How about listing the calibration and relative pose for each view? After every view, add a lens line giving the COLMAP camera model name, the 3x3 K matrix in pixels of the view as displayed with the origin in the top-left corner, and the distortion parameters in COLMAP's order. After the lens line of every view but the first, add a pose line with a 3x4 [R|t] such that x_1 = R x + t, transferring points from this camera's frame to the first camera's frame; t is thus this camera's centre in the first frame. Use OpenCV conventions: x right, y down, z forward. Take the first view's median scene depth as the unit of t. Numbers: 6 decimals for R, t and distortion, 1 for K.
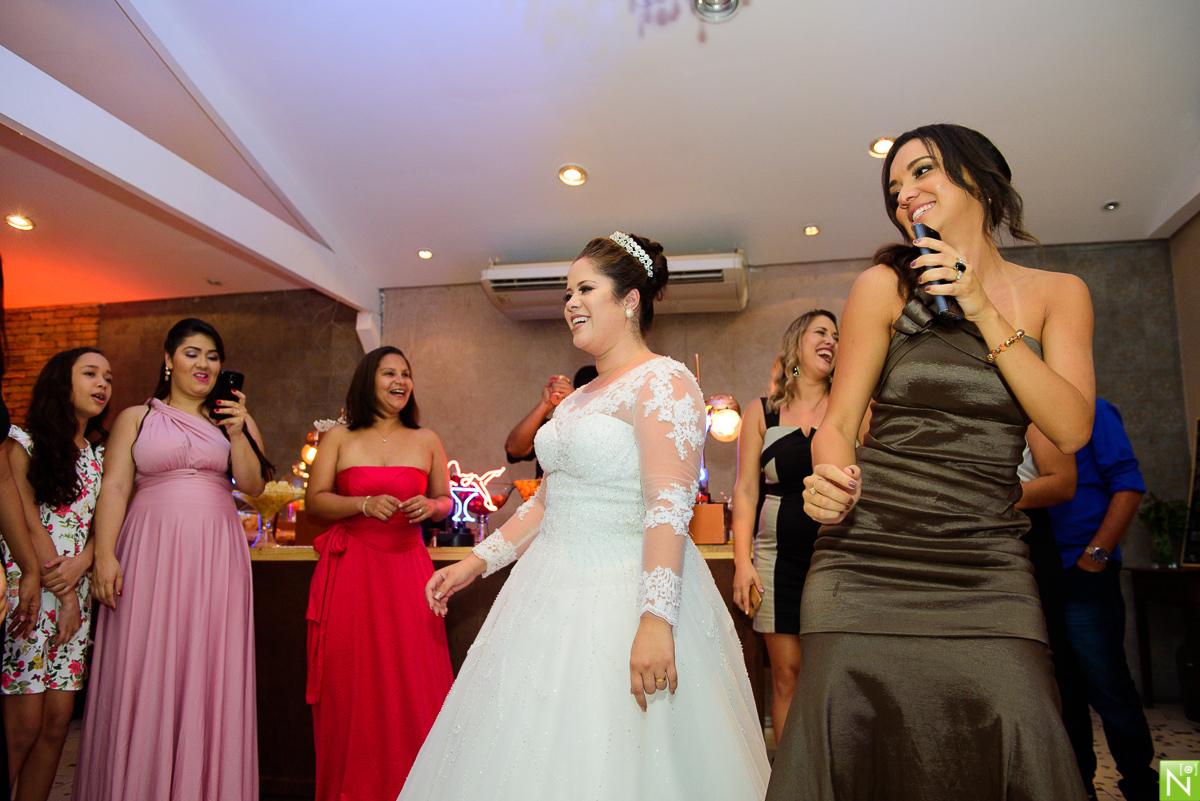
lens RADIAL K [[929.6, 0, 599.1], [0, 929.6, 401.1], [0, 0, 1]] dist [-0.016485, -0.012492]
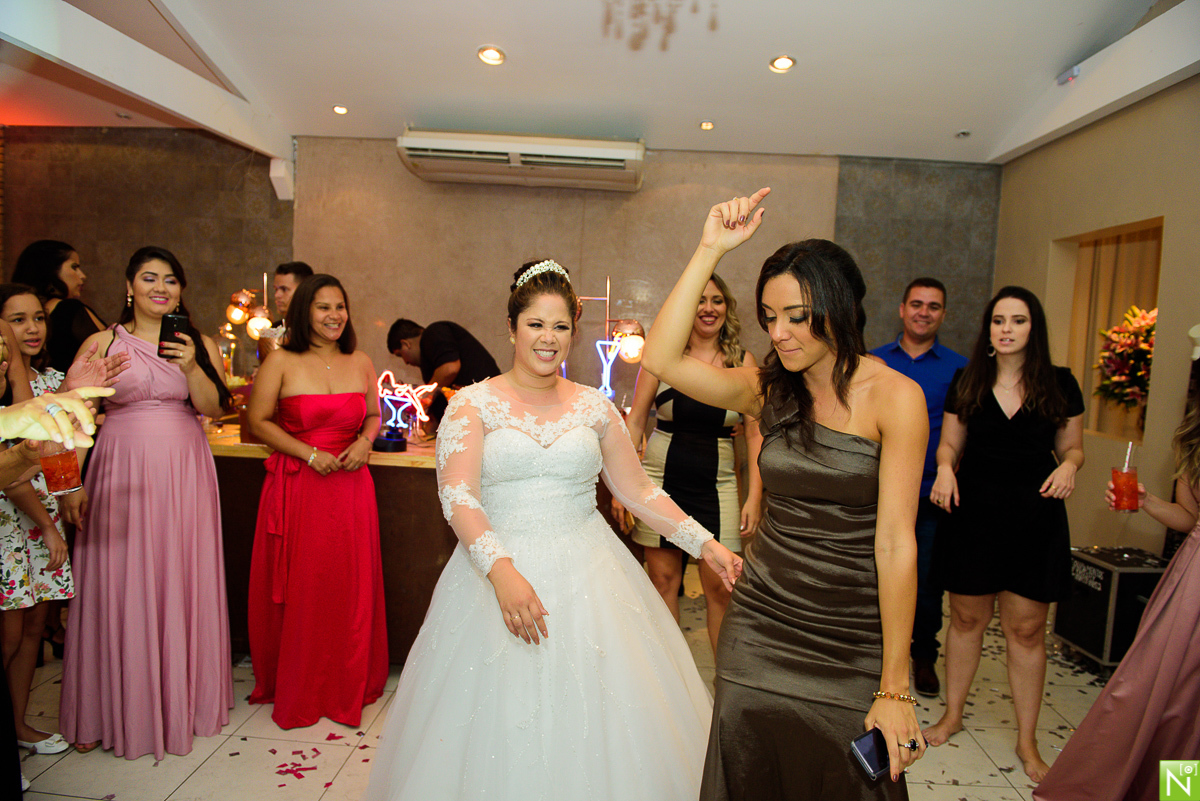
lens RADIAL K [[833.8, 0, 596.6], [0, 833.8, 397.5], [0, 0, 1]] dist [-0.050569, 0.005322]
pose [[0.987096, 0.042645, 0.154344, -0.036282], [-0.078275, 0.969378, 0.232765, -0.089820], [-0.139691, -0.241843, 0.960207, 0.002530]]
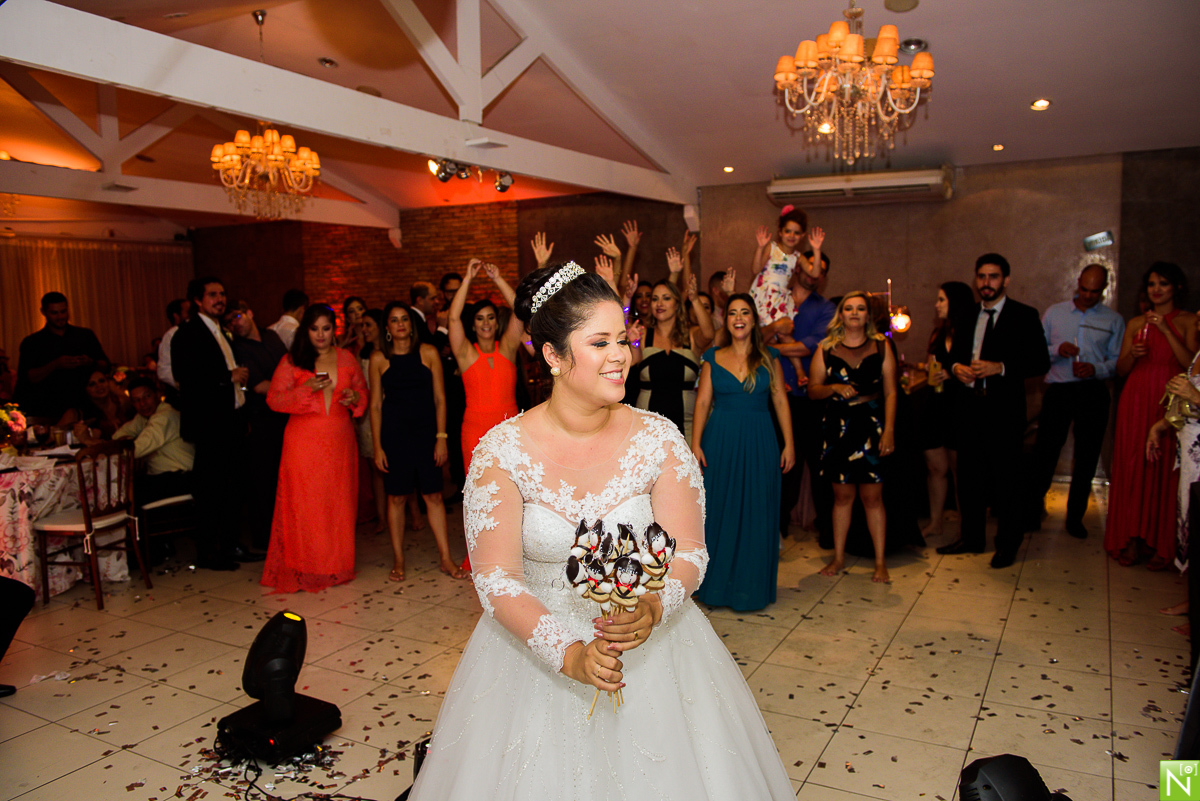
lens RADIAL K [[929.6, 0, 596.9], [0, 929.6, 394.9], [0, 0, 1]] dist [-0.016485, -0.012492]
pose [[0.957042, 0.016042, -0.289506, 0.054845], [0.058166, 0.967549, 0.245898, -0.199758], [0.284056, -0.252174, 0.925052, -0.593148]]
